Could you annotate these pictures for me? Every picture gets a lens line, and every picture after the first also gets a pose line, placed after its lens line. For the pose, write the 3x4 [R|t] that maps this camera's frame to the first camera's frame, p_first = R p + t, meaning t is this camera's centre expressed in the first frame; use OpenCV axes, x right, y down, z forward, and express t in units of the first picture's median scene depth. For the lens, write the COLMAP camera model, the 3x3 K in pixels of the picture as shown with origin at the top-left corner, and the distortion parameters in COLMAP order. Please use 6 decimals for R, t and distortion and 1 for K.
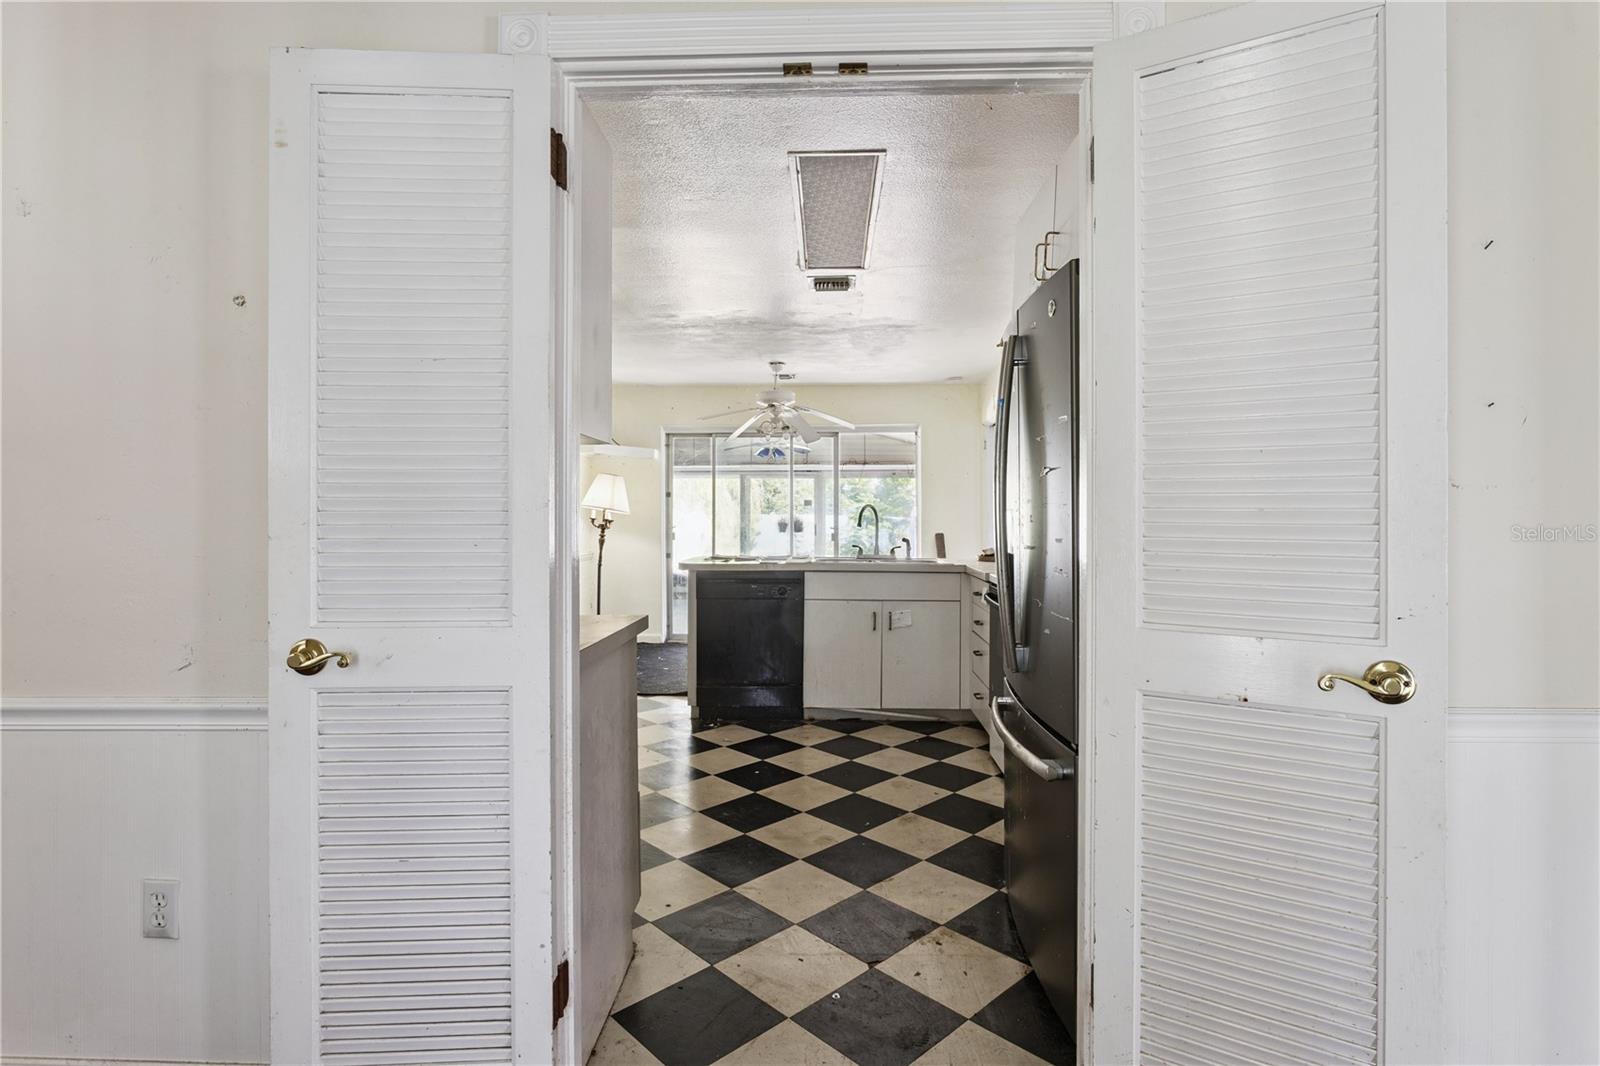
lens RADIAL K [[843.5, 0, 815.7], [0, 843.5, 521.0], [0, 0, 1]] dist [-0.003641, -0.000003]
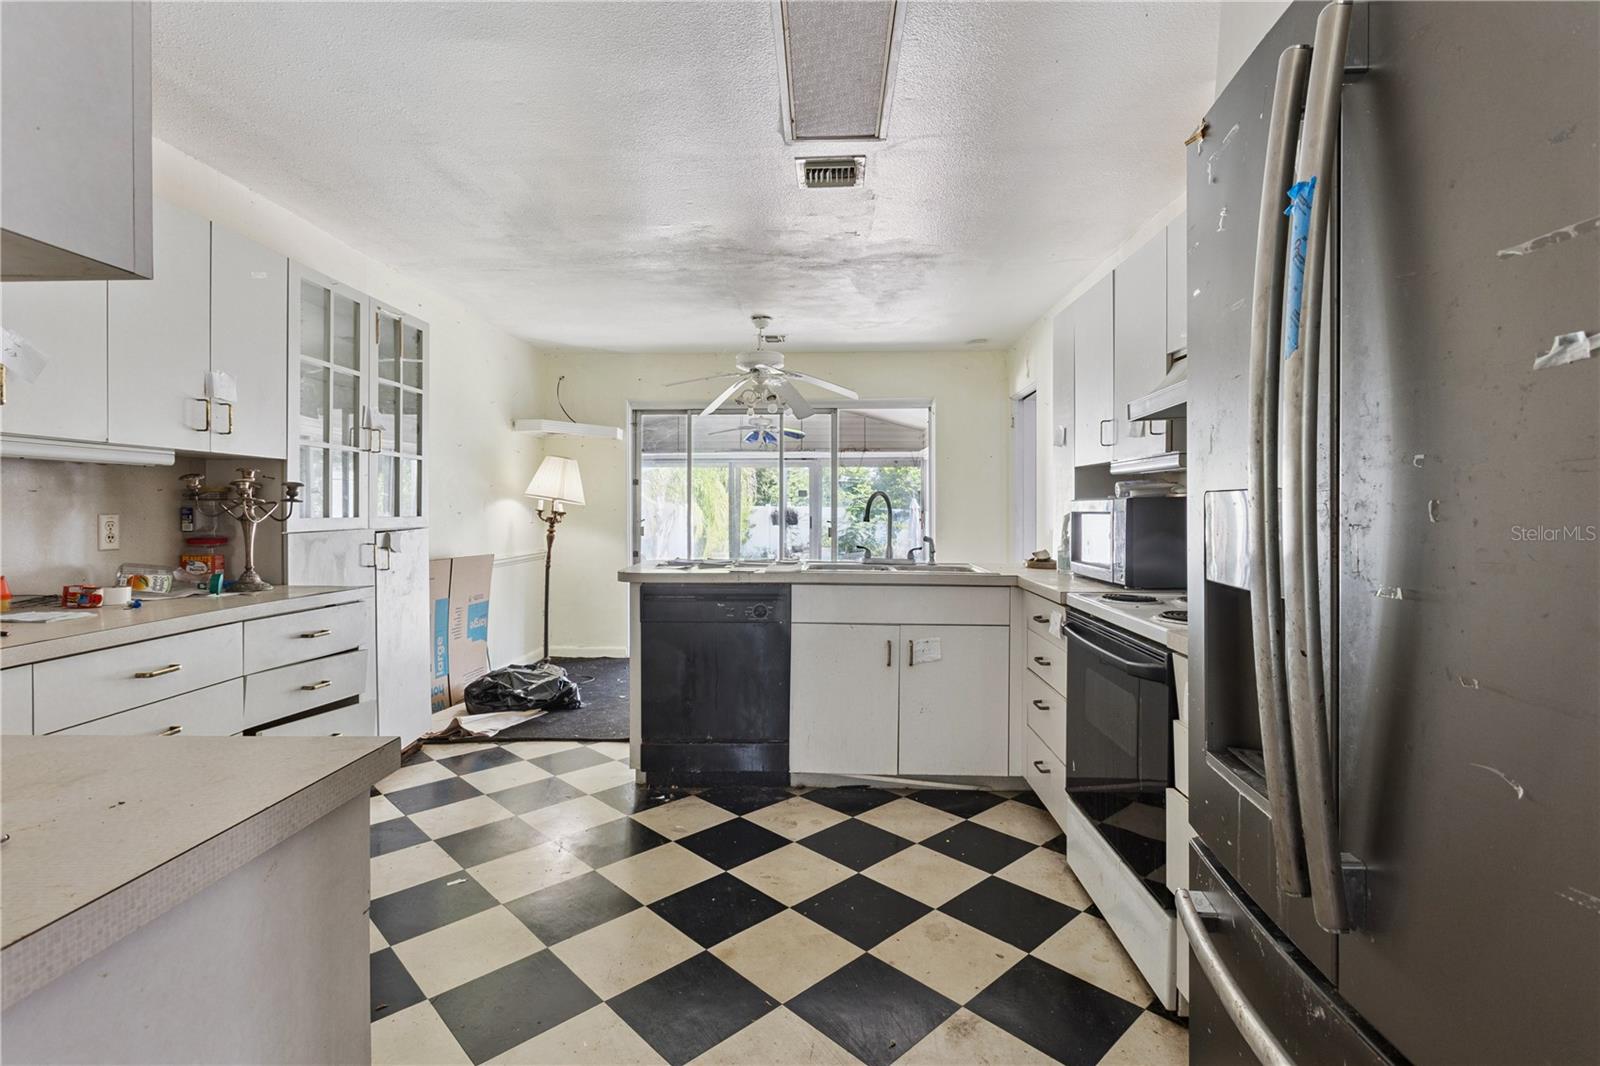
lens RADIAL K [[789.4, 0, 802.2], [0, 789.4, 520.9], [0, 0, 1]] dist [-0.000077, 0.000997]
pose [[0.999925, 0.001988, -0.012120, 0.003383], [-0.001875, 0.999955, 0.009328, 0.000021], [0.012138, -0.009305, 0.999883, 0.298719]]
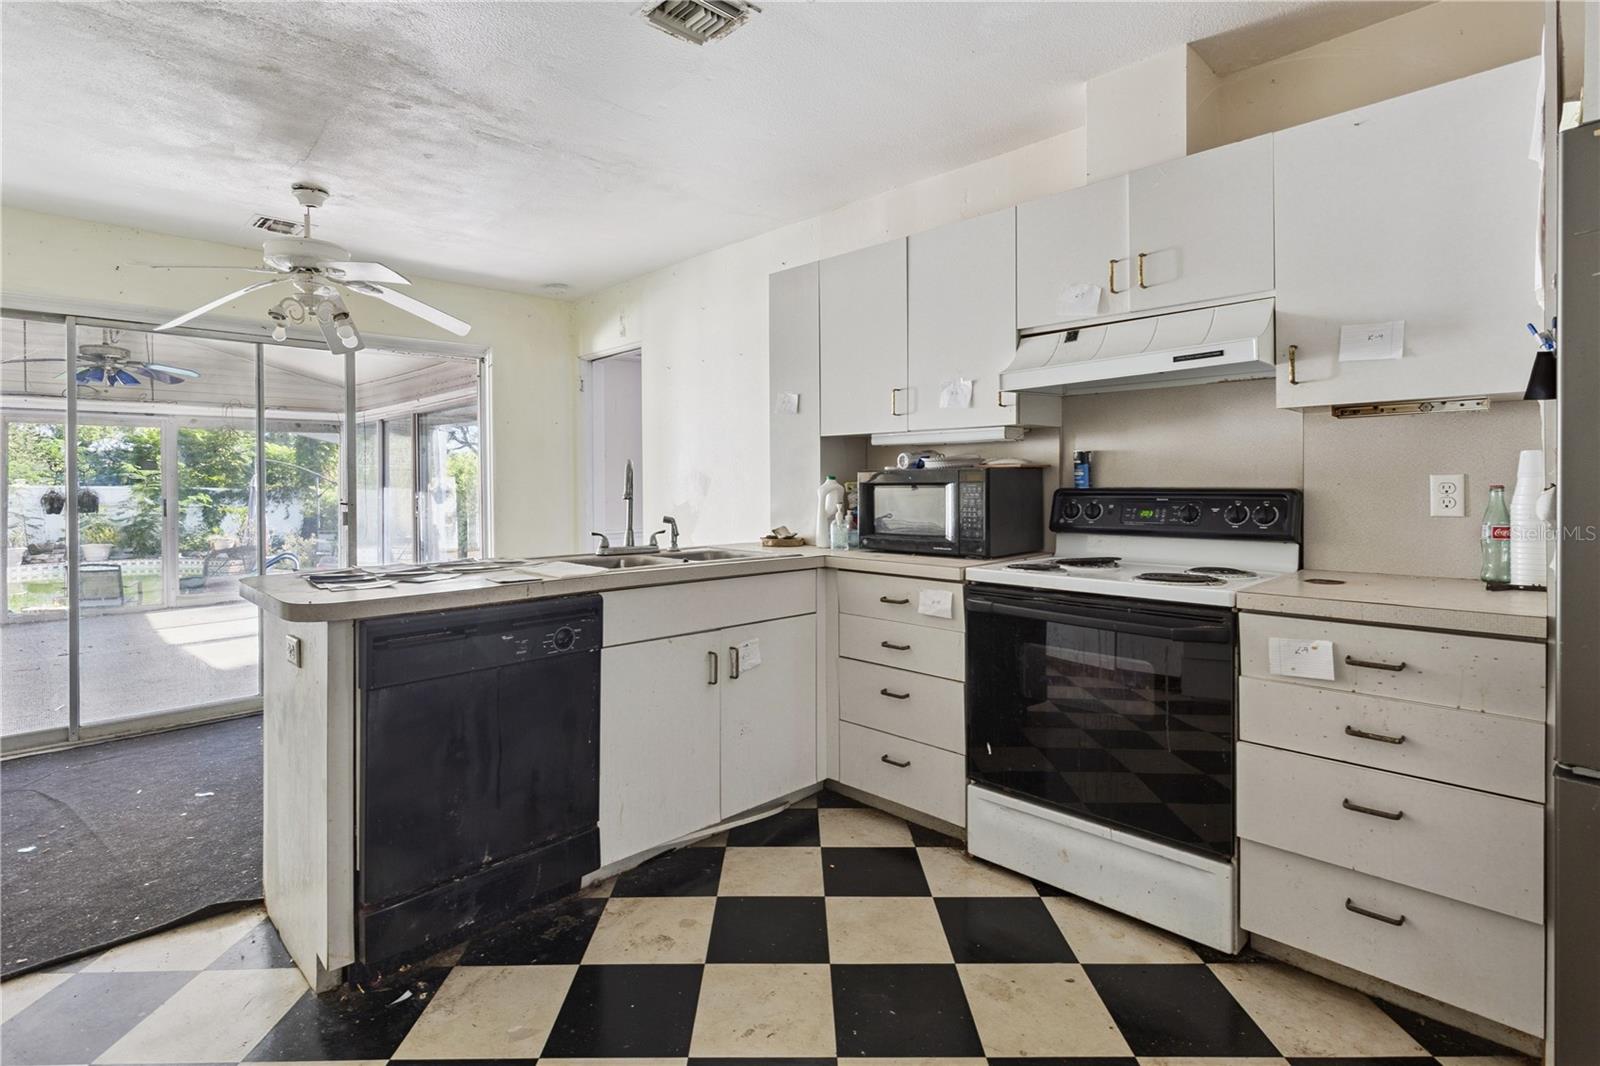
lens RADIAL K [[789.4, 0, 793.4], [0, 789.4, 493.8], [0, 0, 1]] dist [-0.000077, 0.000997]
pose [[0.683803, -0.012530, 0.729559, -0.245554], [0.010655, 0.999917, 0.007187, 0.000982], [-0.729589, 0.002859, 0.683880, 0.548523]]
